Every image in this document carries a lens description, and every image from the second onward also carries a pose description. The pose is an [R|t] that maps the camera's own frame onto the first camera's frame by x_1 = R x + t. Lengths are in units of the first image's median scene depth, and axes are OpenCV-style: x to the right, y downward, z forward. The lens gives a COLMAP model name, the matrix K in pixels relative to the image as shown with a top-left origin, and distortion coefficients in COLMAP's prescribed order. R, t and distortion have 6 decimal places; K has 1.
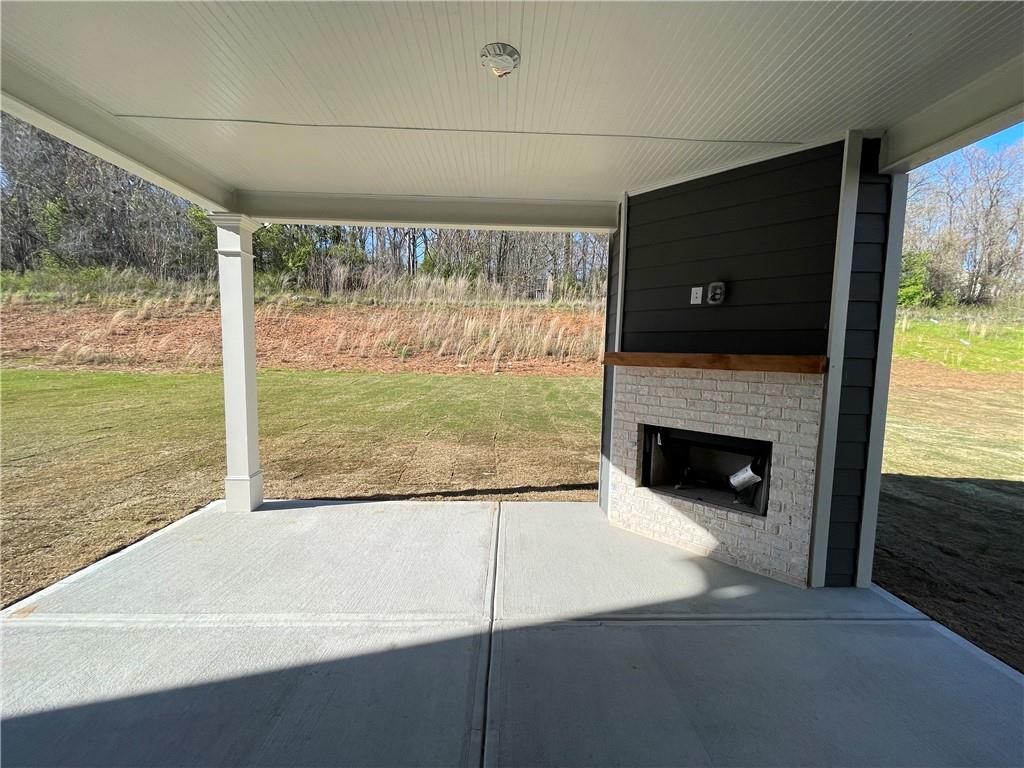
lens RADIAL K [[409.8, 0, 514.4], [0, 409.8, 382.9], [0, 0, 1]] dist [-0.000771, -0.000040]
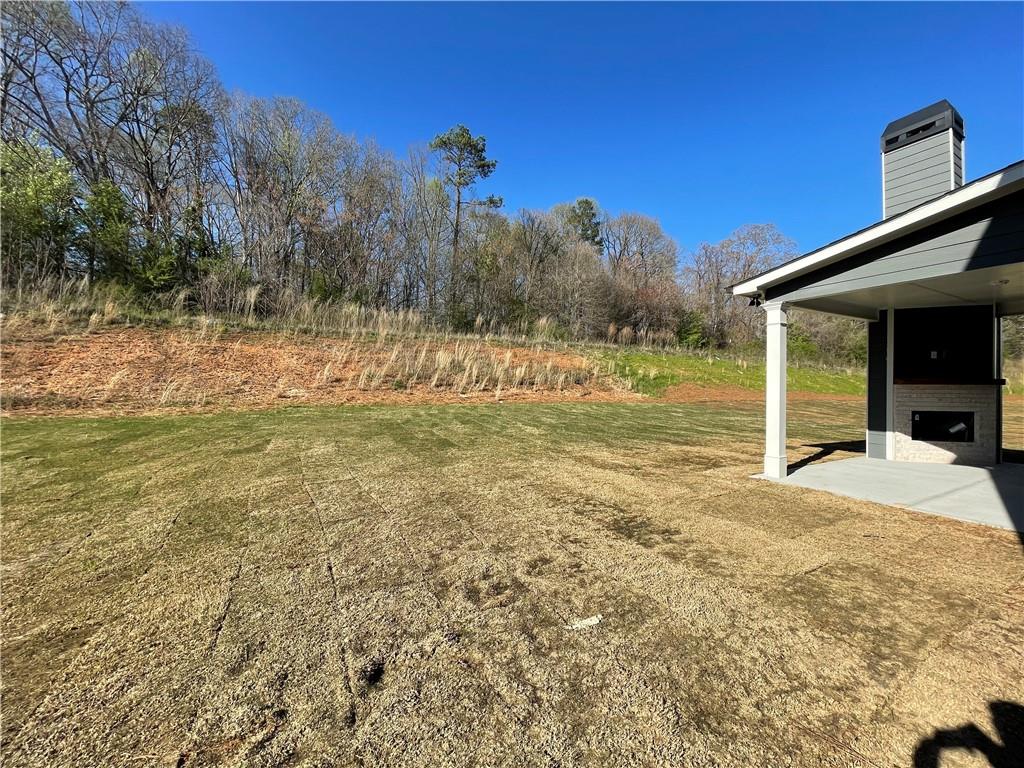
lens RADIAL K [[409.8, 0, 514.4], [0, 409.8, 382.9], [0, 0, 1]] dist [-0.000771, -0.000040]
pose [[0.877350, -0.019388, 0.479460, -0.591494], [0.055792, 0.996528, -0.061796, -0.007813], [-0.476597, 0.080967, 0.875385, 0.017444]]
